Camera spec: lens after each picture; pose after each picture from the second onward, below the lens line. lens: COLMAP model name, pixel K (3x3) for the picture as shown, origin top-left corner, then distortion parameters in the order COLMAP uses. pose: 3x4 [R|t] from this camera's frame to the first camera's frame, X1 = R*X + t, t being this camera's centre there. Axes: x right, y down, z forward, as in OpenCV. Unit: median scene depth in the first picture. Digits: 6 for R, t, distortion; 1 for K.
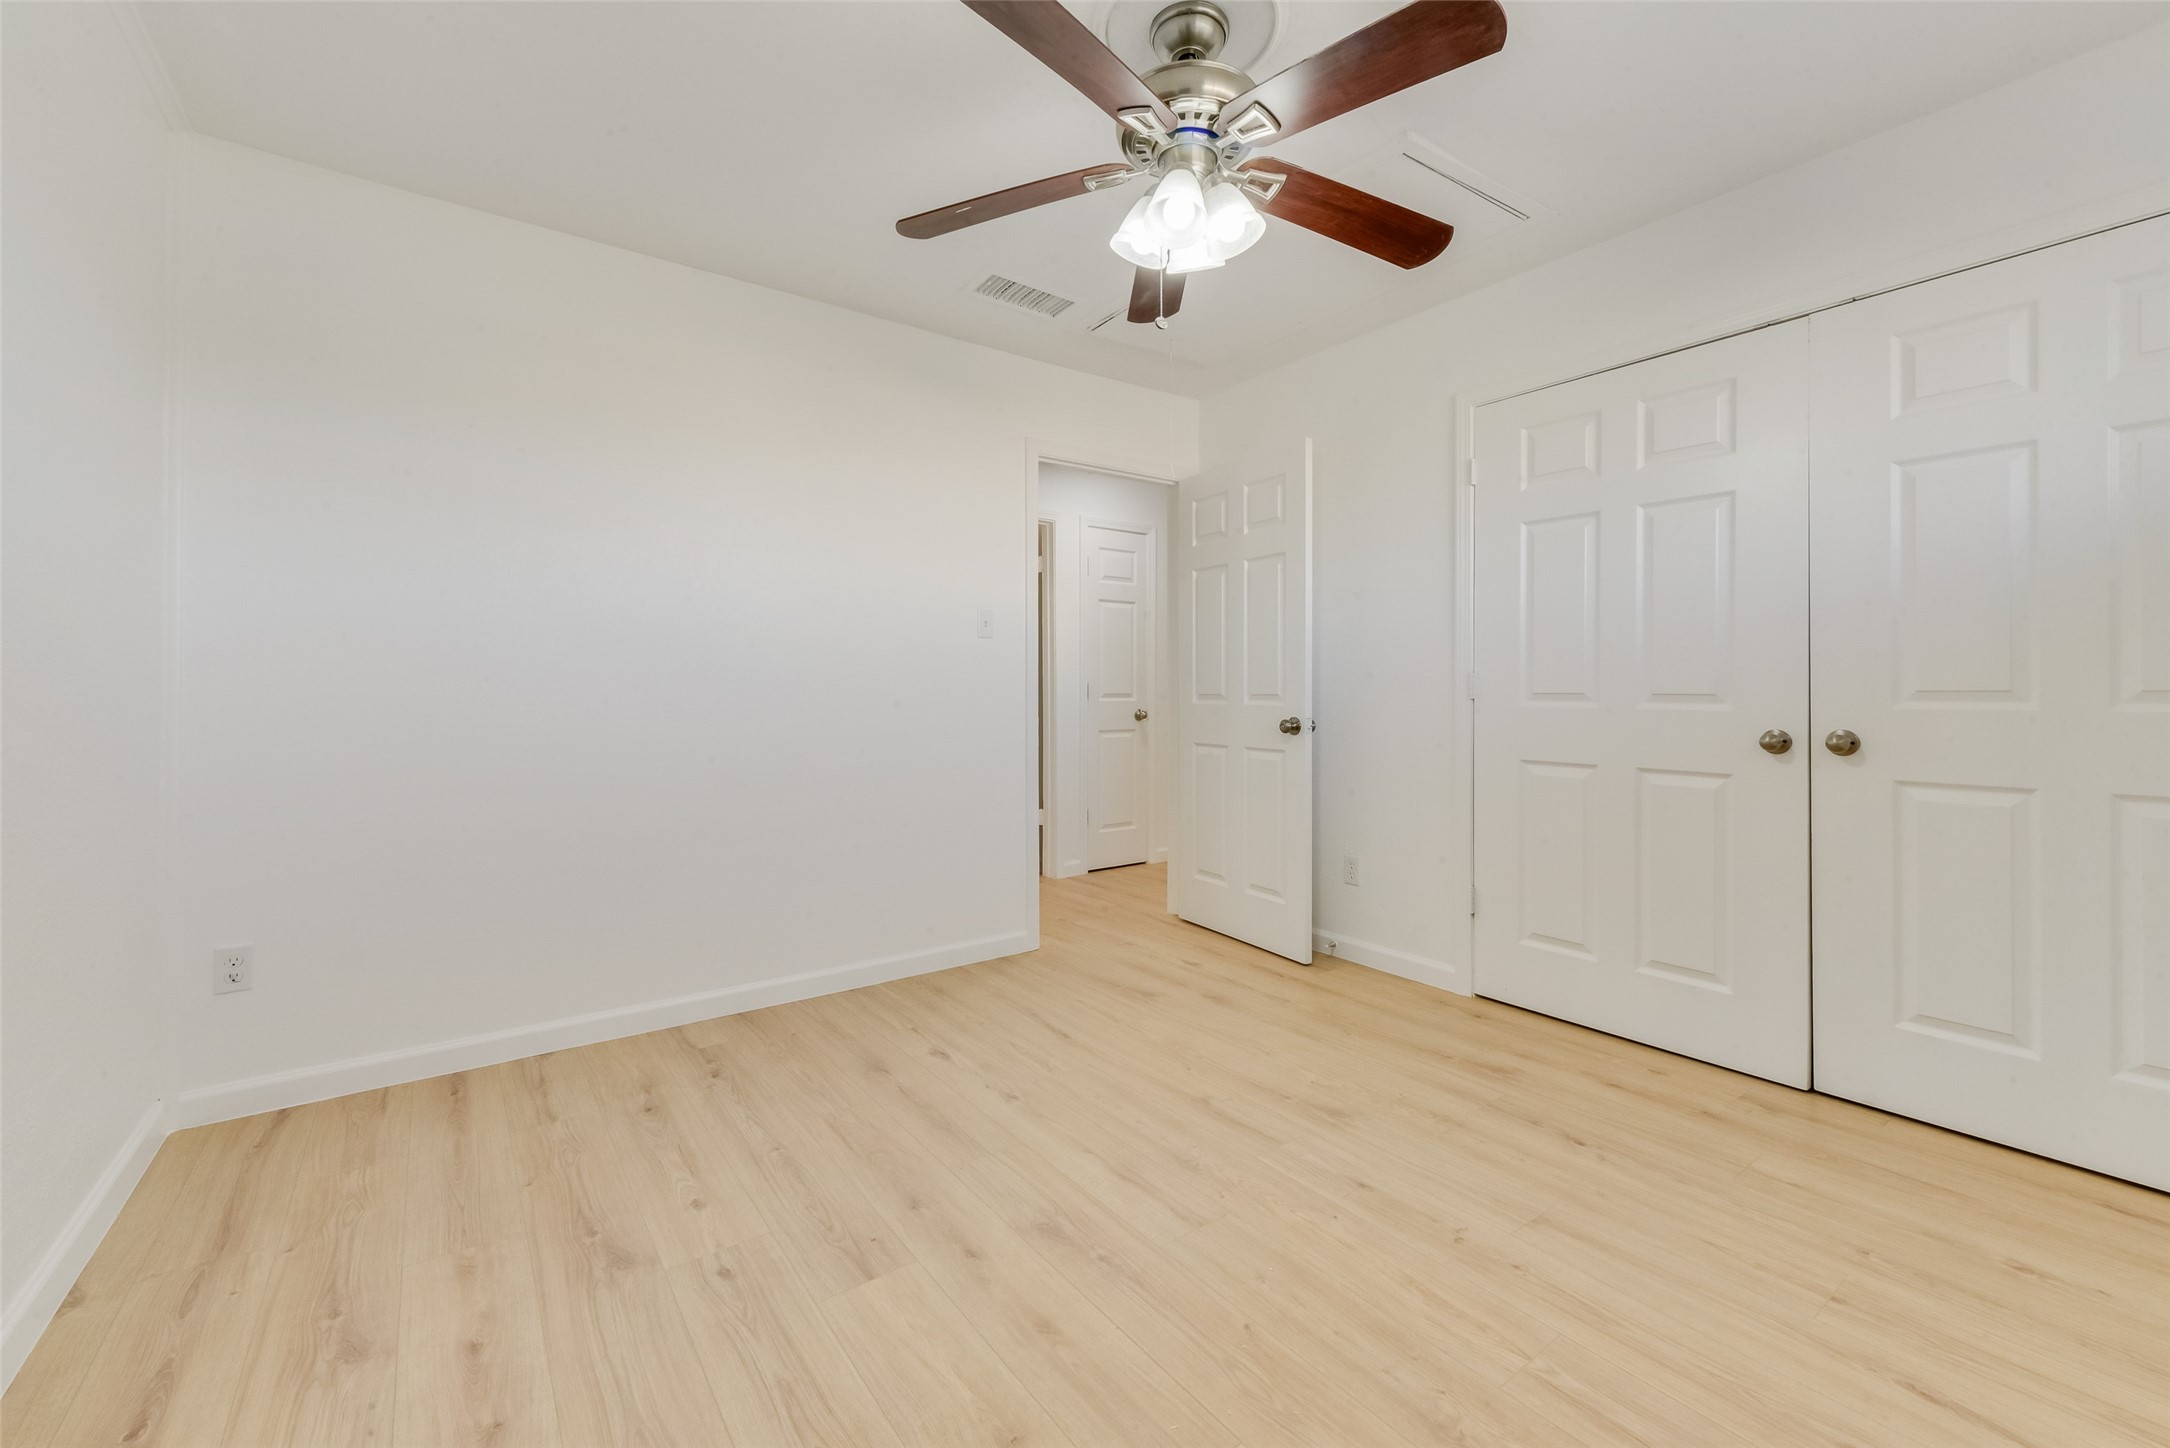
lens RADIAL K [[903.6, 0, 1052.9], [0, 903.6, 707.8], [0, 0, 1]] dist [0.000822, 0.000119]
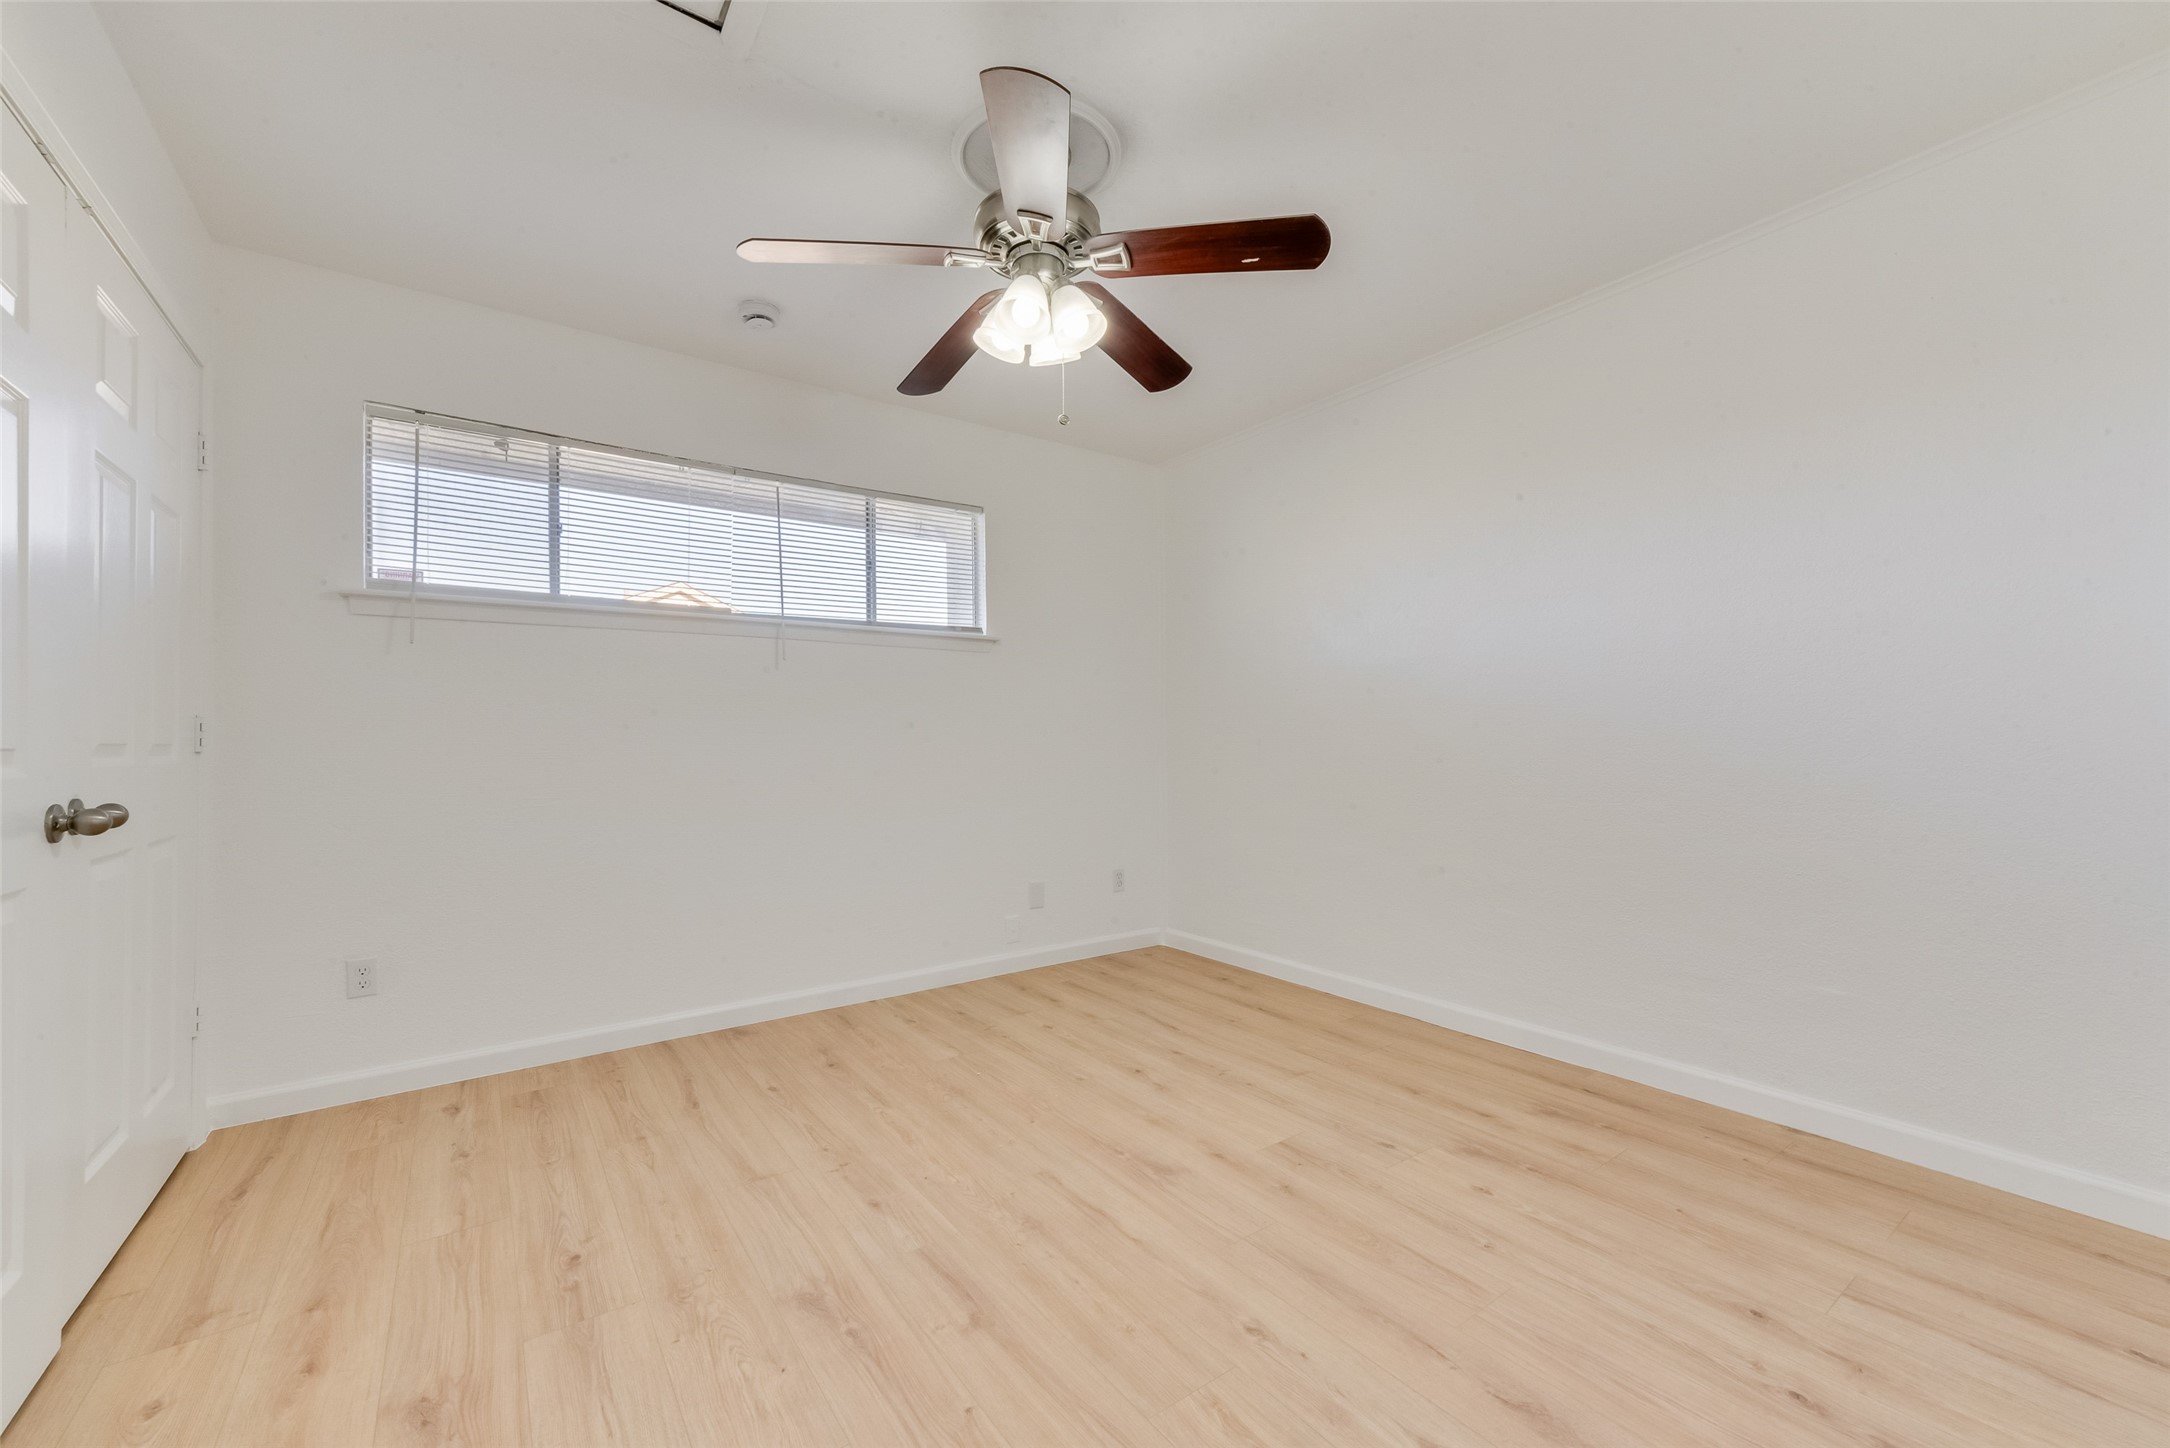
lens RADIAL K [[868.7, 0, 1085.1], [0, 868.7, 713.9], [0, 0, 1]] dist [0.000270, 0.000165]
pose [[-0.999755, 0.008585, -0.020391, 0.110107], [0.008889, 0.999850, -0.014882, -0.028203], [0.020260, -0.015059, -0.999681, 1.977523]]
